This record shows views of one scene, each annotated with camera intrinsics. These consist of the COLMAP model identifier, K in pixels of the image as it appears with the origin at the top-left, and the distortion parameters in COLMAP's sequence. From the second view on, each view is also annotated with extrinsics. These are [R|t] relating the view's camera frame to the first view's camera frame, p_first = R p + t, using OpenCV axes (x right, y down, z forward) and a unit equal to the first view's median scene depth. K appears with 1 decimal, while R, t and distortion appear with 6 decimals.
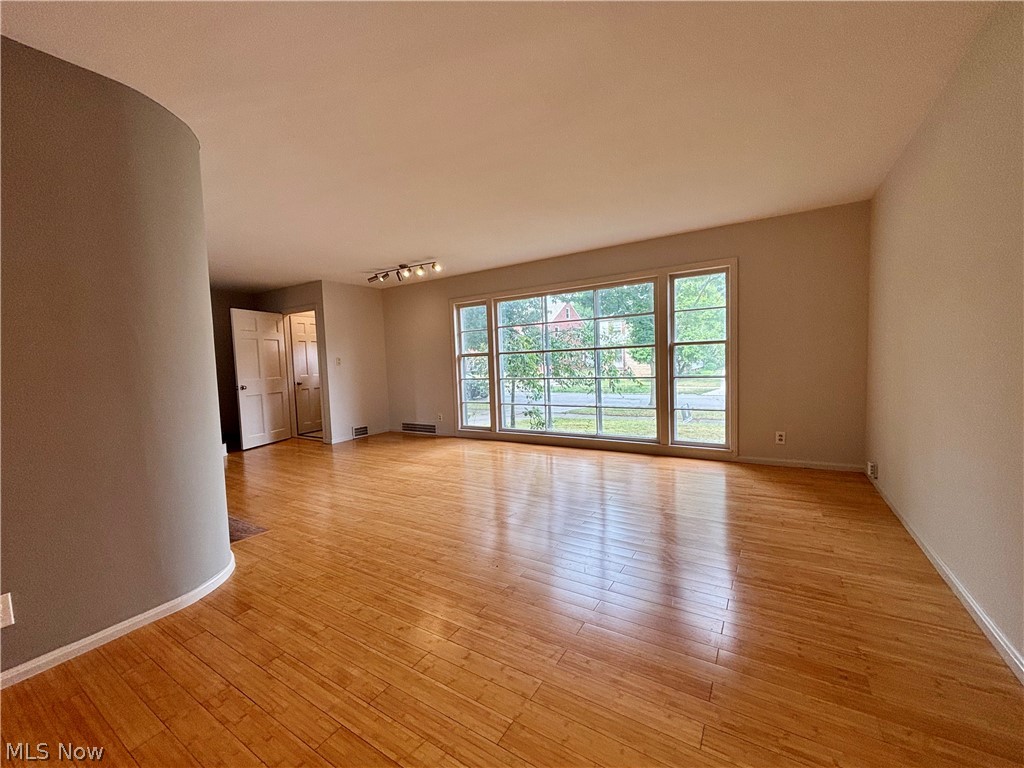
lens RADIAL K [[415.7, 0, 510.5], [0, 415.7, 386.2], [0, 0, 1]] dist [0.001751, 0.000639]
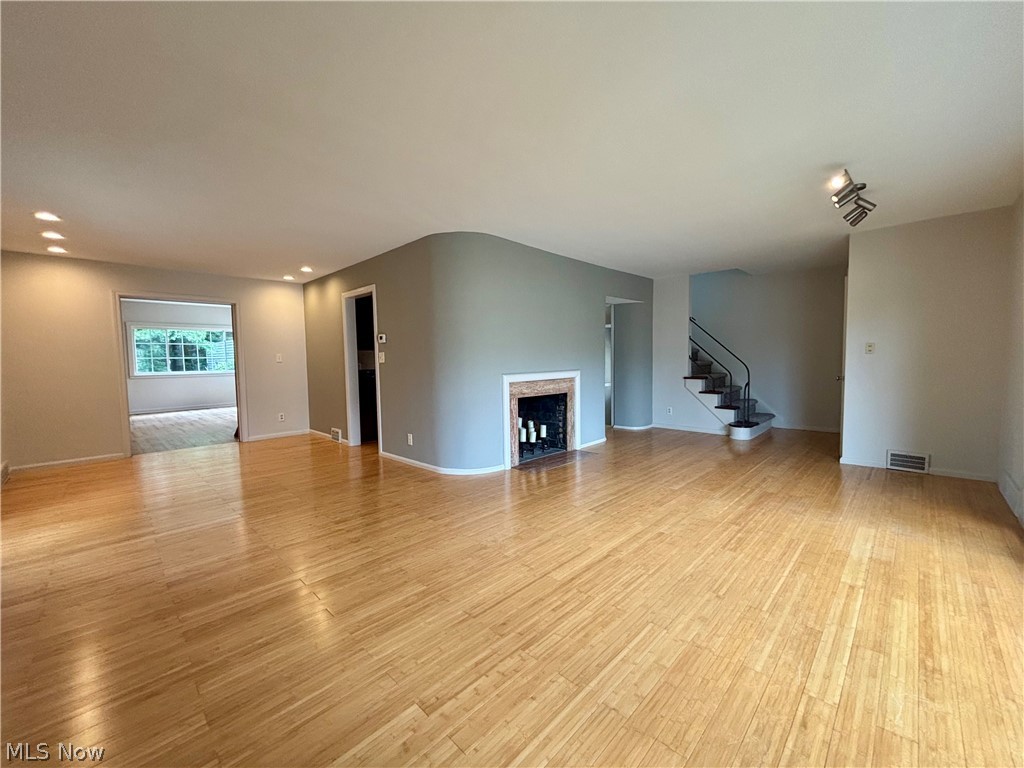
lens RADIAL K [[415.7, 0, 509.7], [0, 415.7, 385.6], [0, 0, 1]] dist [0.001751, 0.000639]
pose [[-0.210503, 0.110201, -0.971362, 0.564782], [-0.040024, 0.991821, 0.121195, -0.087925], [0.976773, 0.064390, -0.204371, 0.865562]]
